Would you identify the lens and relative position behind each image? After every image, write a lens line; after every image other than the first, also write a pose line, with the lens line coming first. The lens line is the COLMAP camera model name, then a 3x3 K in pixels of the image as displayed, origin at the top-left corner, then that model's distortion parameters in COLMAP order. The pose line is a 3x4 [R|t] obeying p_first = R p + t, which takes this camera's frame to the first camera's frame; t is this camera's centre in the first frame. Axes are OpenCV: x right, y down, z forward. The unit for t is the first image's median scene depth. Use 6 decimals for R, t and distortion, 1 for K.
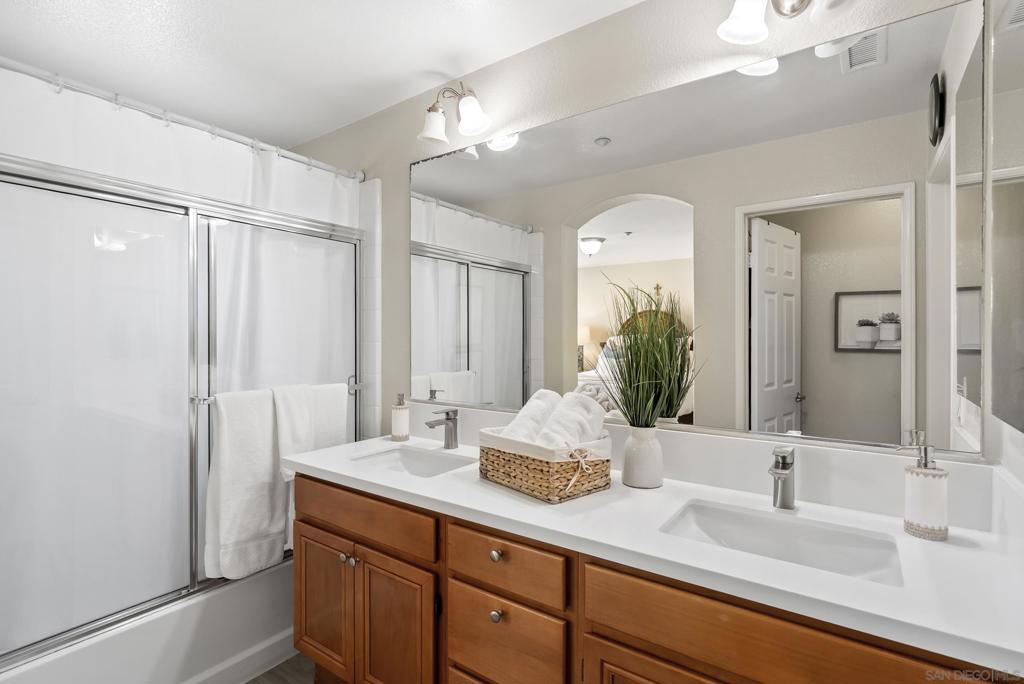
lens RADIAL K [[492.5, 0, 516.0], [0, 492.5, 337.9], [0, 0, 1]] dist [-0.003891, -0.000424]
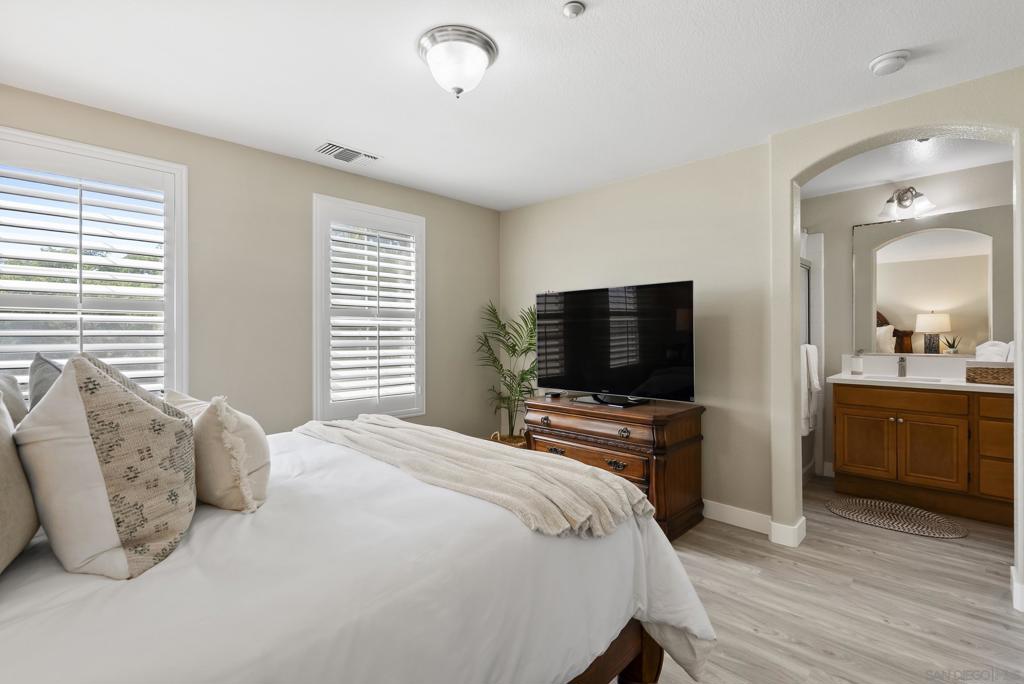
lens RADIAL K [[461.2, 0, 508.2], [0, 461.2, 336.1], [0, 0, 1]] dist [-0.002169, 0.000212]
pose [[0.984760, -0.011616, -0.173532, -1.343621], [0.011665, 0.999932, -0.000737, 0.049618], [0.173529, -0.001299, 0.984828, -1.047167]]
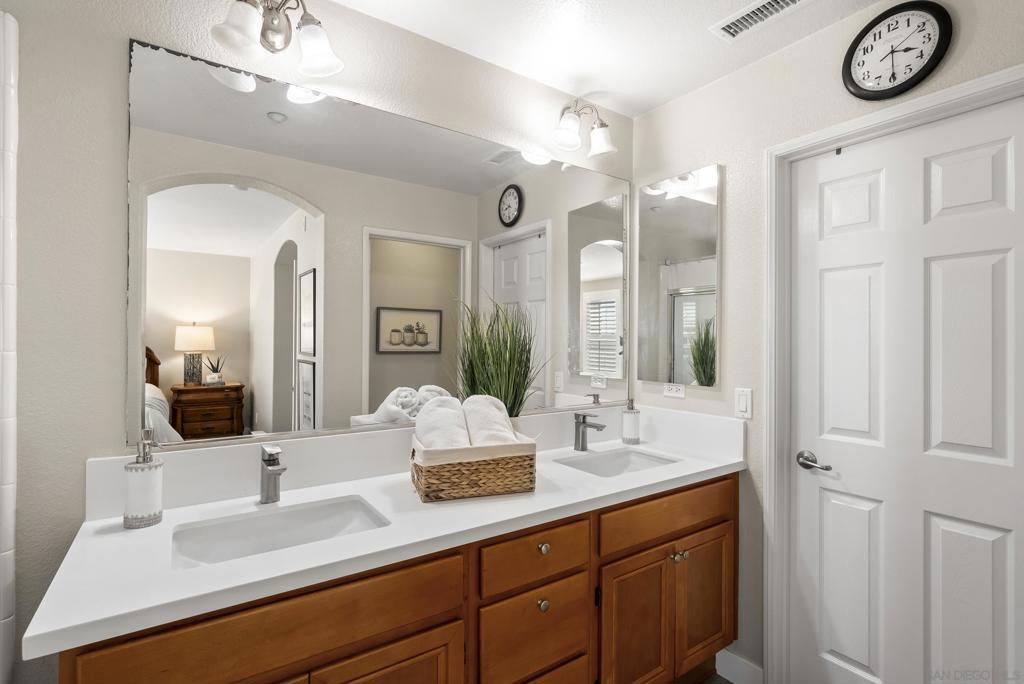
lens RADIAL K [[479.1, 0, 497.4], [0, 479.1, 343.7], [0, 0, 1]] dist [-0.000575, -0.000246]
pose [[0.355038, -0.002005, 0.934850, -0.656893], [-0.003682, 0.999987, 0.003543, -0.004390], [-0.934845, -0.004700, 0.355026, 0.454988]]
